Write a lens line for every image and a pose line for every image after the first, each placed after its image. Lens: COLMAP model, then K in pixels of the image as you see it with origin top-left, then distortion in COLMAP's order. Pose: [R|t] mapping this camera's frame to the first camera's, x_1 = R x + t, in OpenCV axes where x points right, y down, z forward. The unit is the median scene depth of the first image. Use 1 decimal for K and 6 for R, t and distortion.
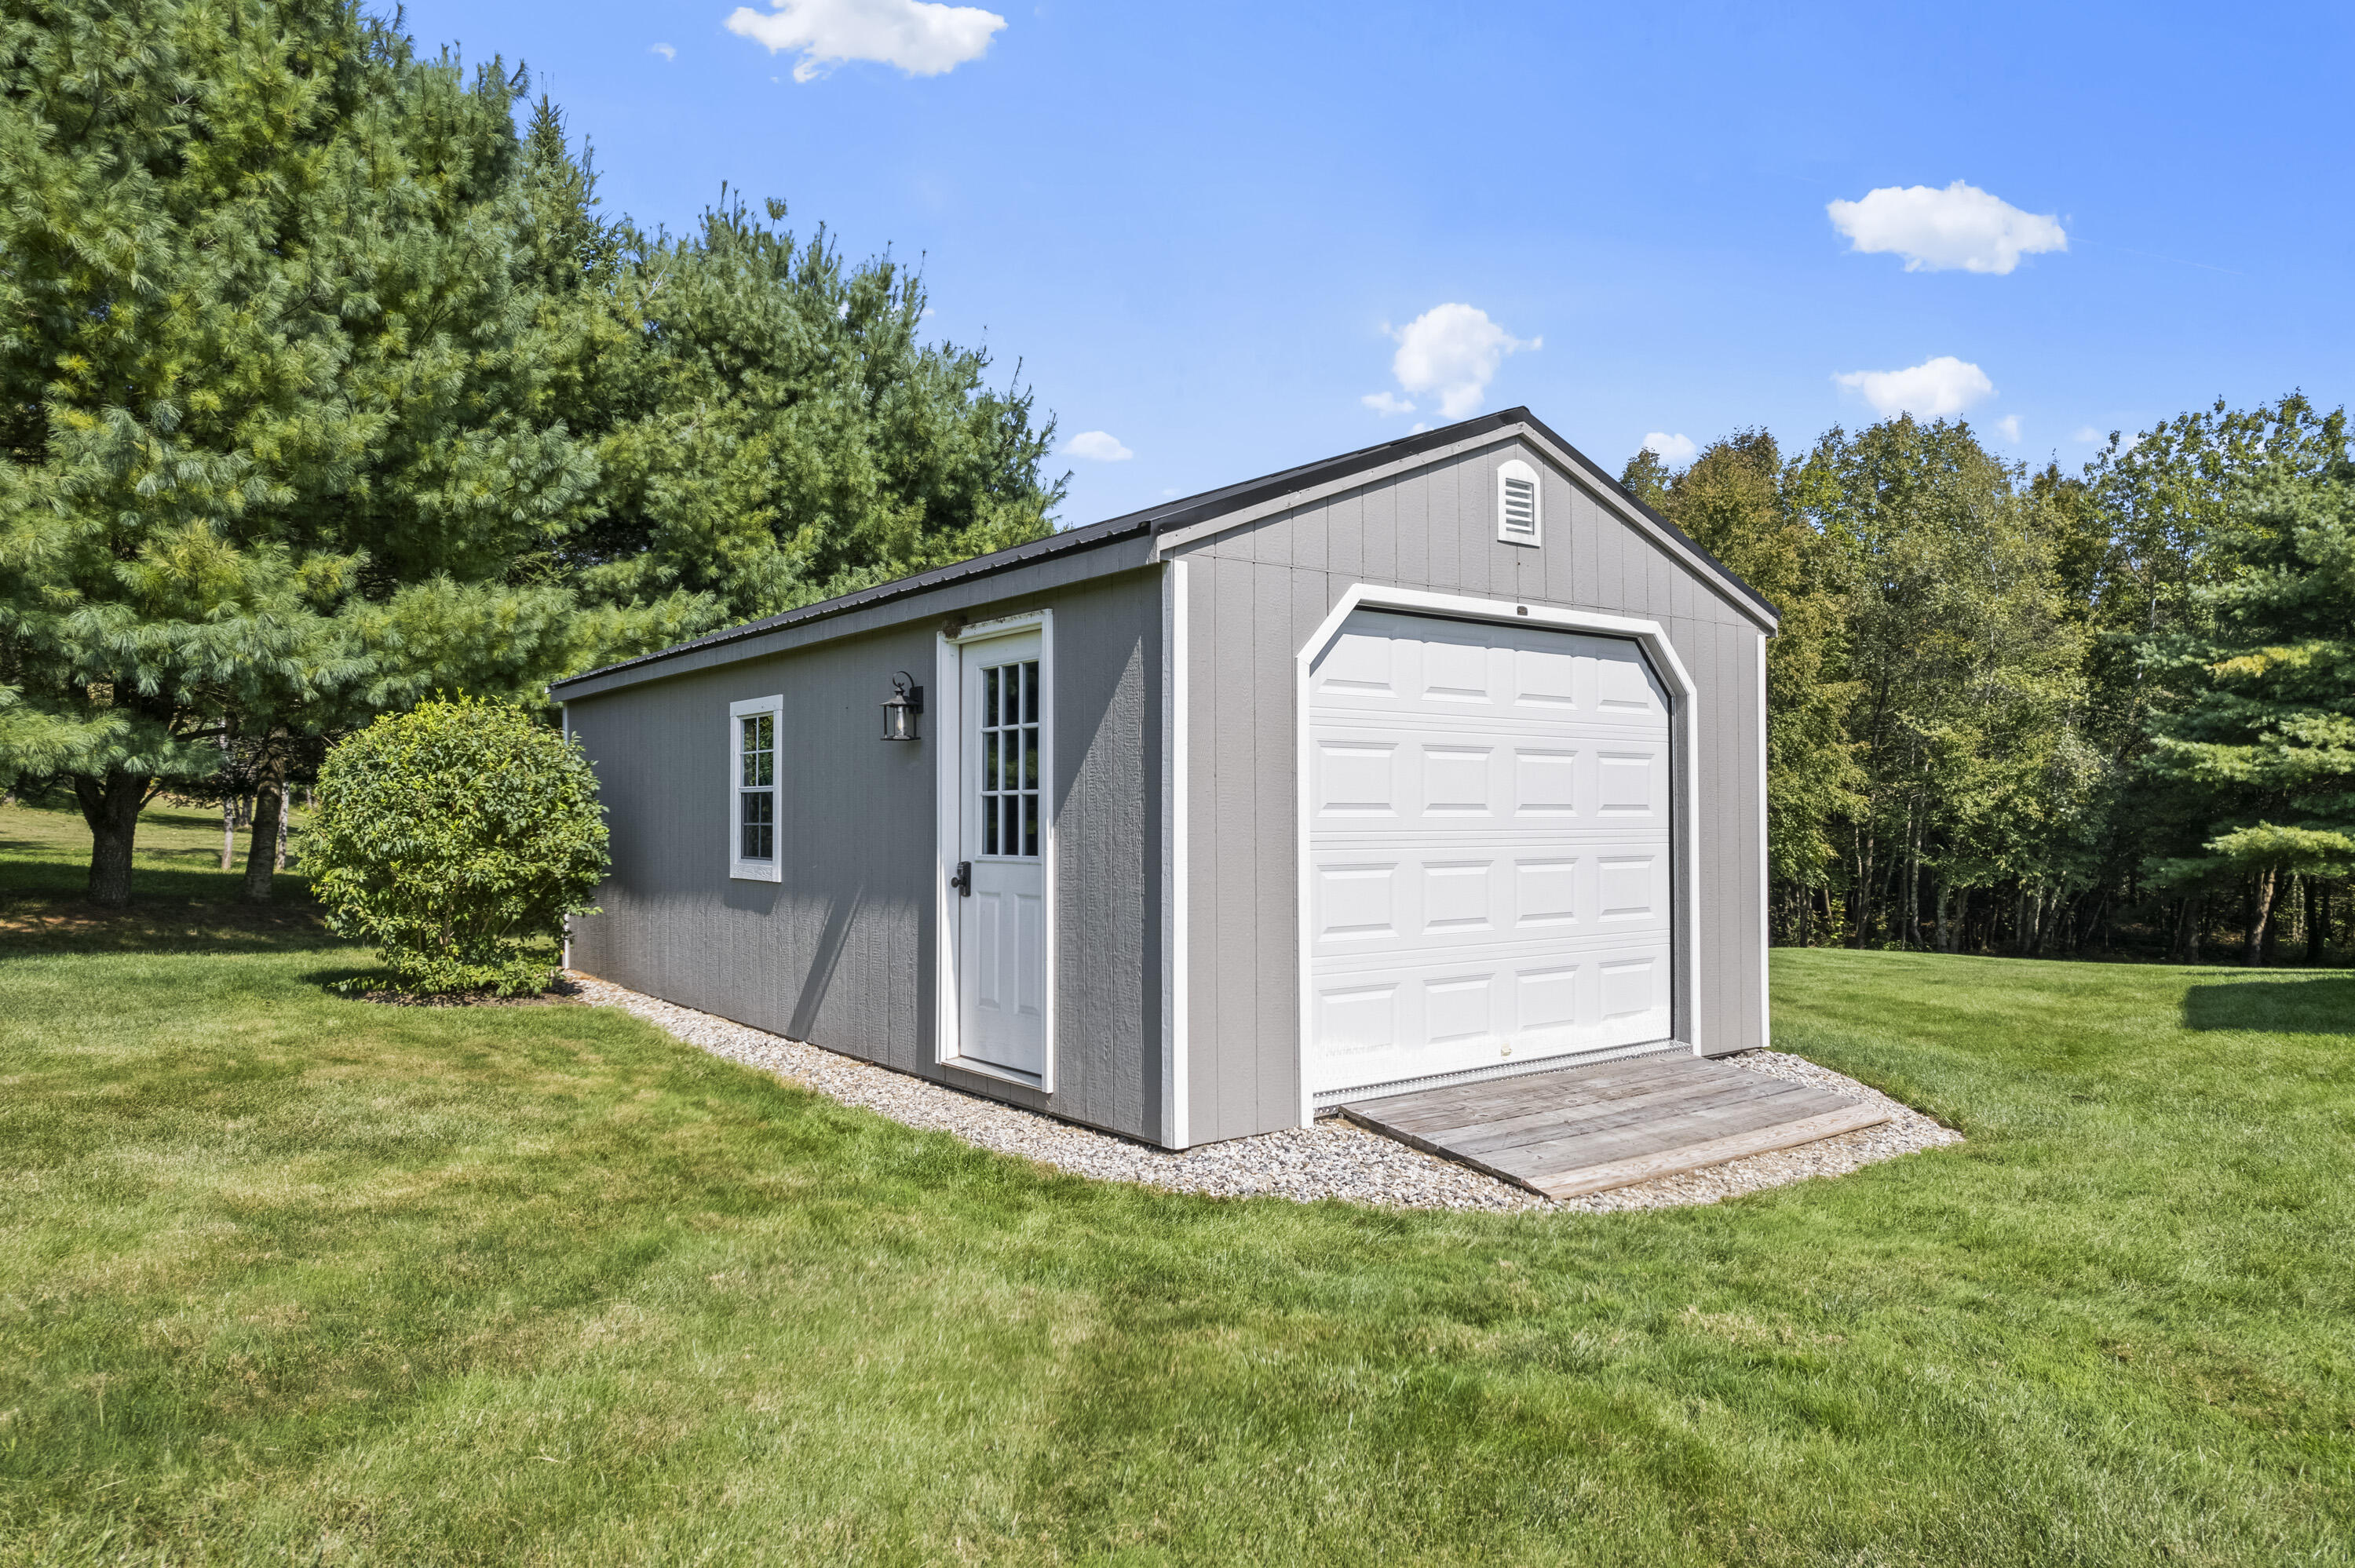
lens RADIAL K [[1539.4, 0, 1178.4], [0, 1539.4, 774.8], [0, 0, 1]] dist [-0.047785, 0.059351]
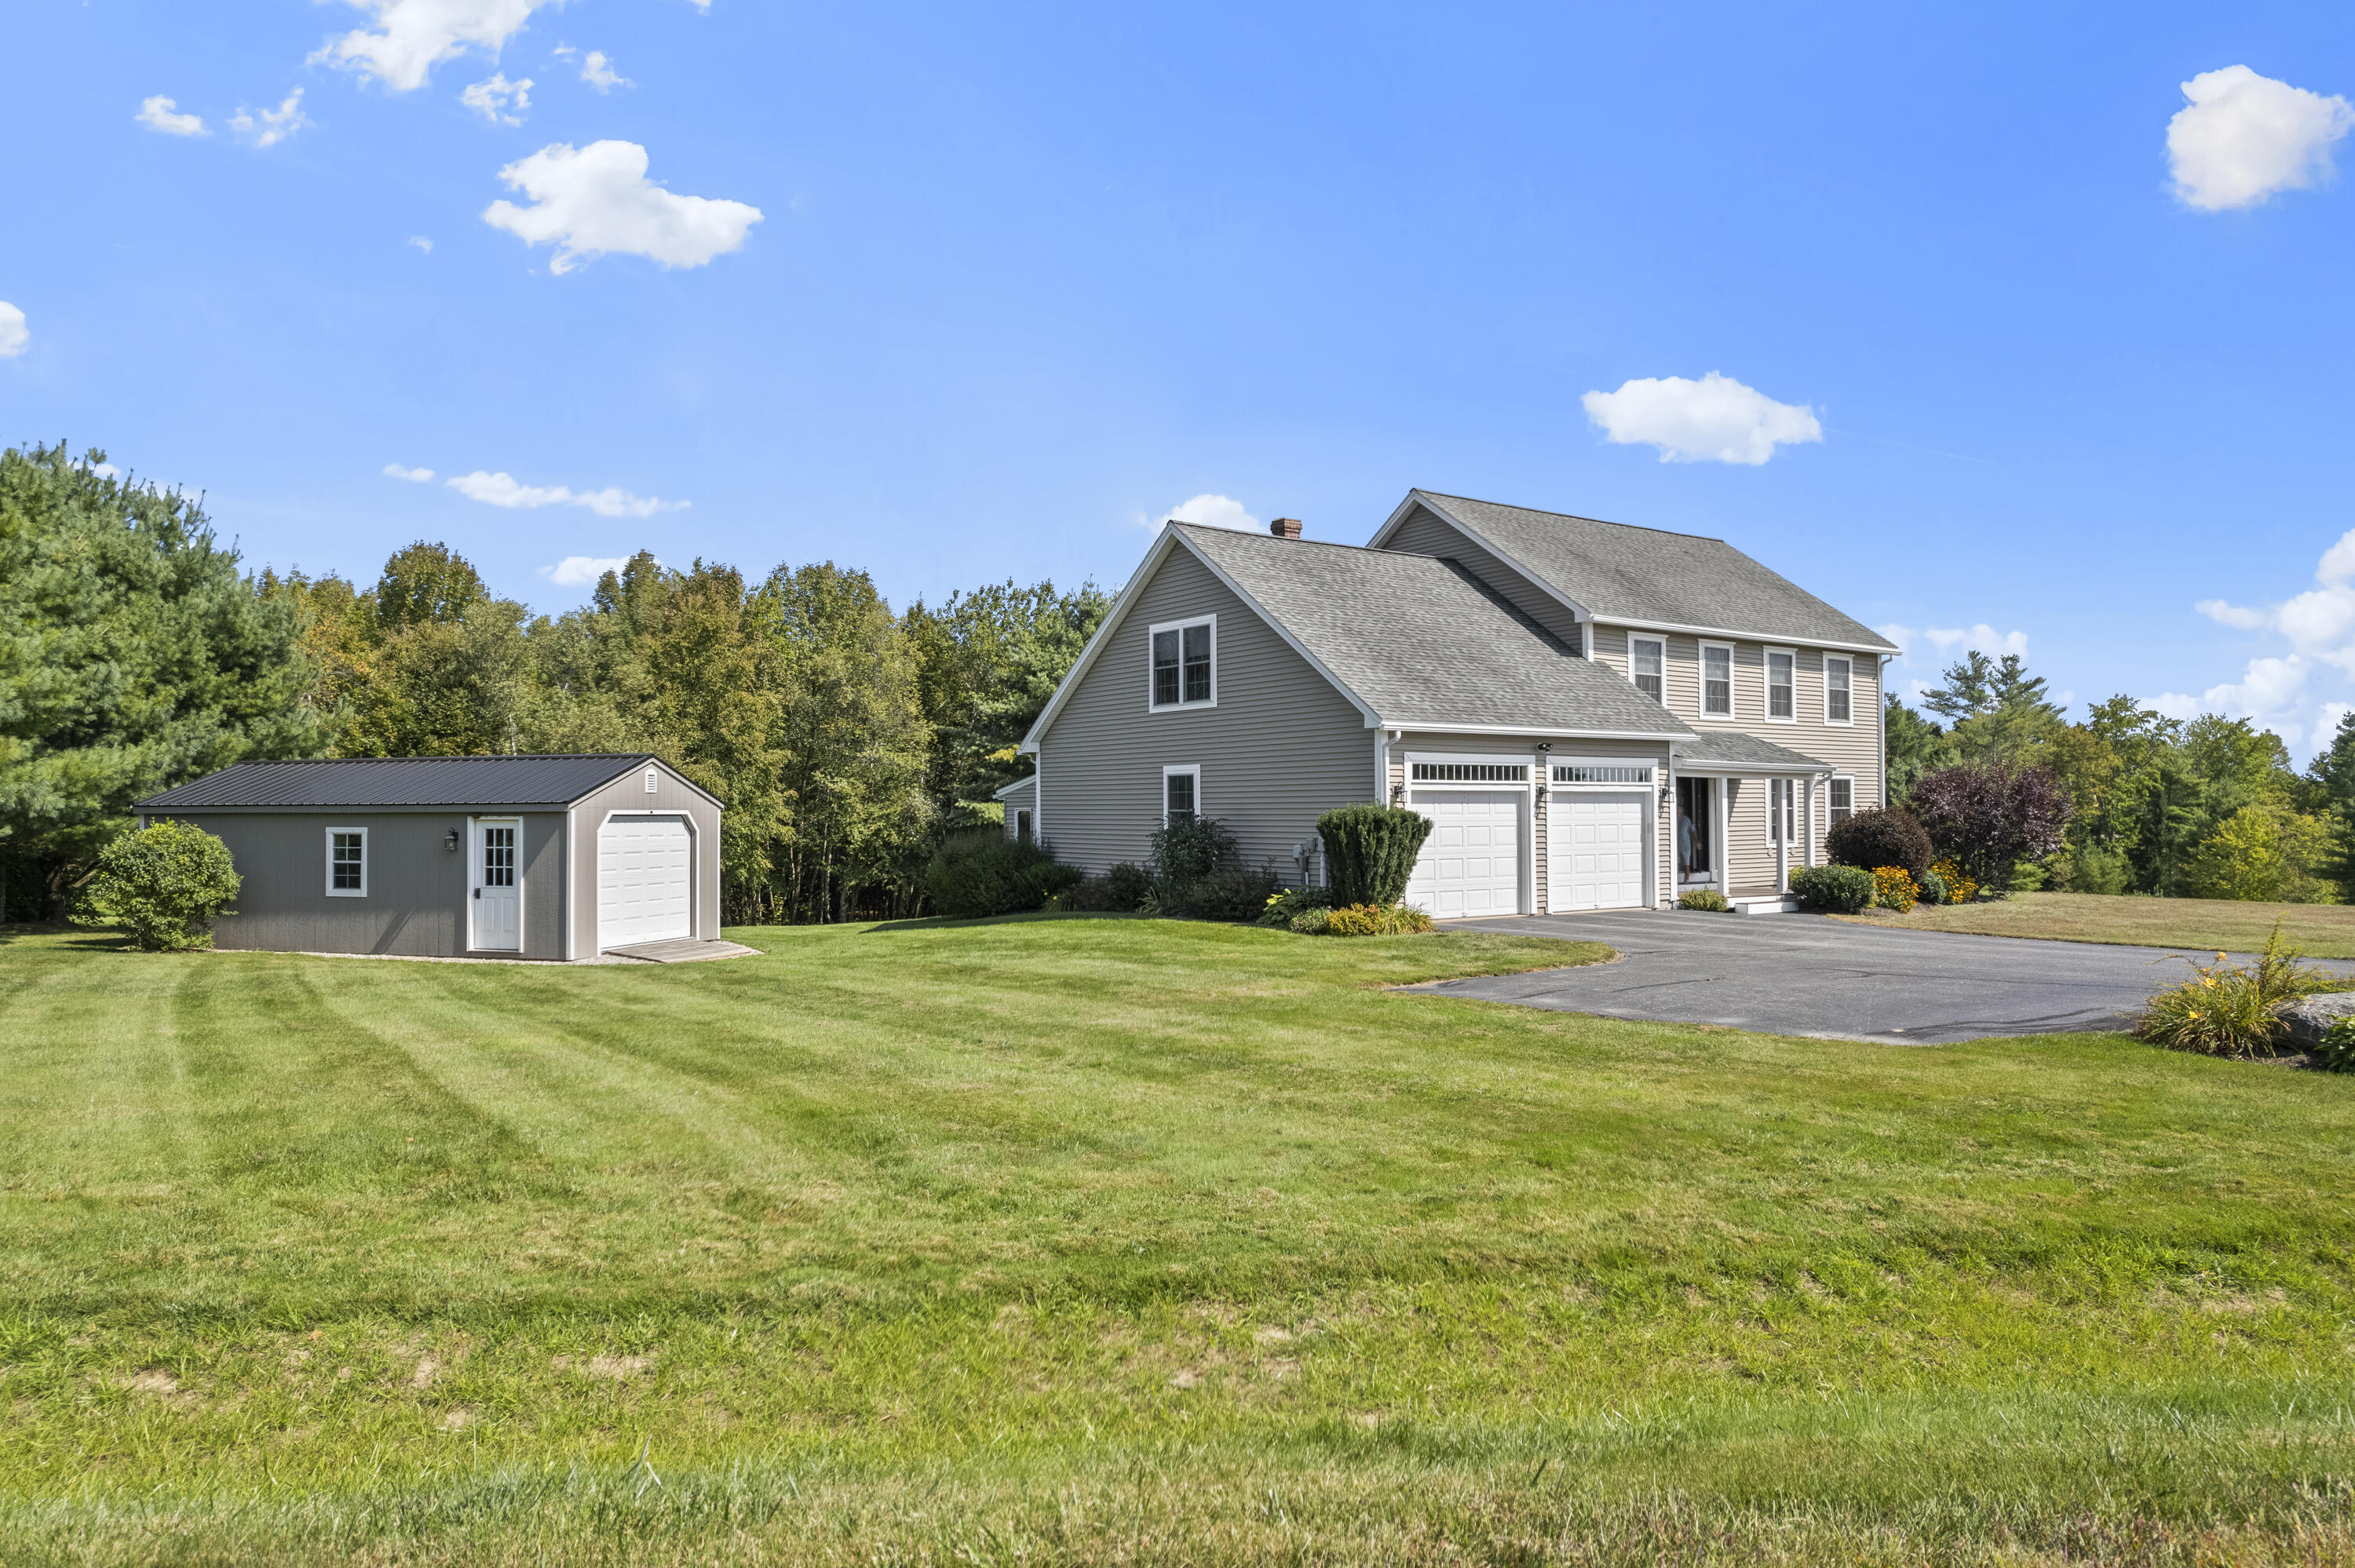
lens RADIAL K [[1539.4, 0, 1178.4], [0, 1539.4, 774.8], [0, 0, 1]] dist [-0.047785, 0.059351]
pose [[0.796331, 0.023359, 0.604410, -0.158935], [-0.021384, 0.999717, -0.010462, -0.031304], [-0.604483, -0.004594, 0.796605, -0.426591]]
